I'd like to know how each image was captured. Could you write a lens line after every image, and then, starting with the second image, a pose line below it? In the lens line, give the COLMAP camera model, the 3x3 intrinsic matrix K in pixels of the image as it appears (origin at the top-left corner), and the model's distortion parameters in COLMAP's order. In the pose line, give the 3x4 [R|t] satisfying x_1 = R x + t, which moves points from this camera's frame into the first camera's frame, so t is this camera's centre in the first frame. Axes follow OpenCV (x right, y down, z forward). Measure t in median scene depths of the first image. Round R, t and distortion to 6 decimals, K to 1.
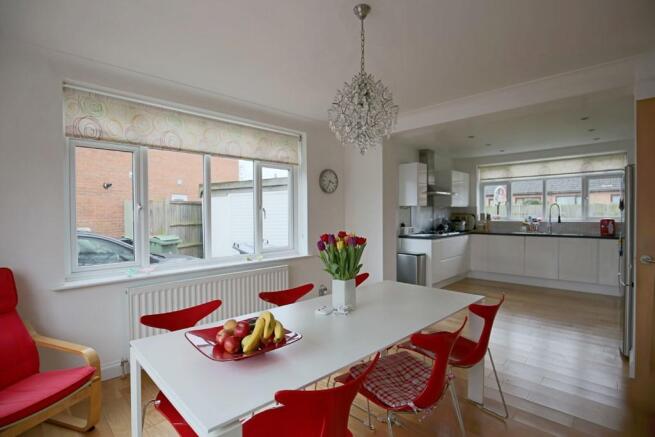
lens RADIAL K [[325.8, 0, 327.5], [0, 325.8, 218.5], [0, 0, 1]] dist [-0.004252, -0.000640]
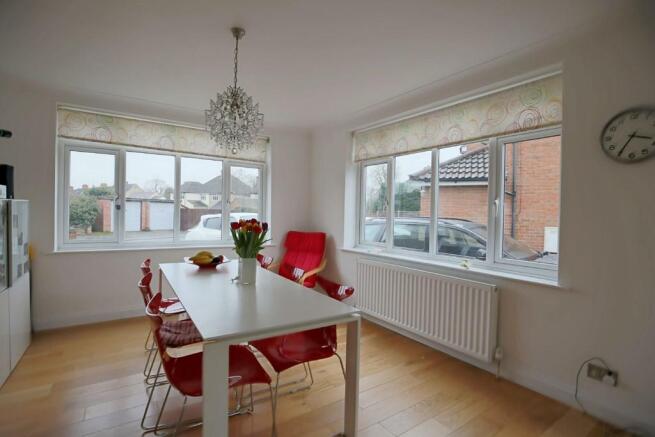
lens RADIAL K [[304.2, 0, 316.1], [0, 304.2, 218.8], [0, 0, 1]] dist [-0.003464, -0.000852]
pose [[-0.190867, 0.015604, -0.981492, 0.643247], [-0.048296, 0.998513, 0.025266, 0.012014], [0.980427, 0.052225, -0.189830, 0.870511]]
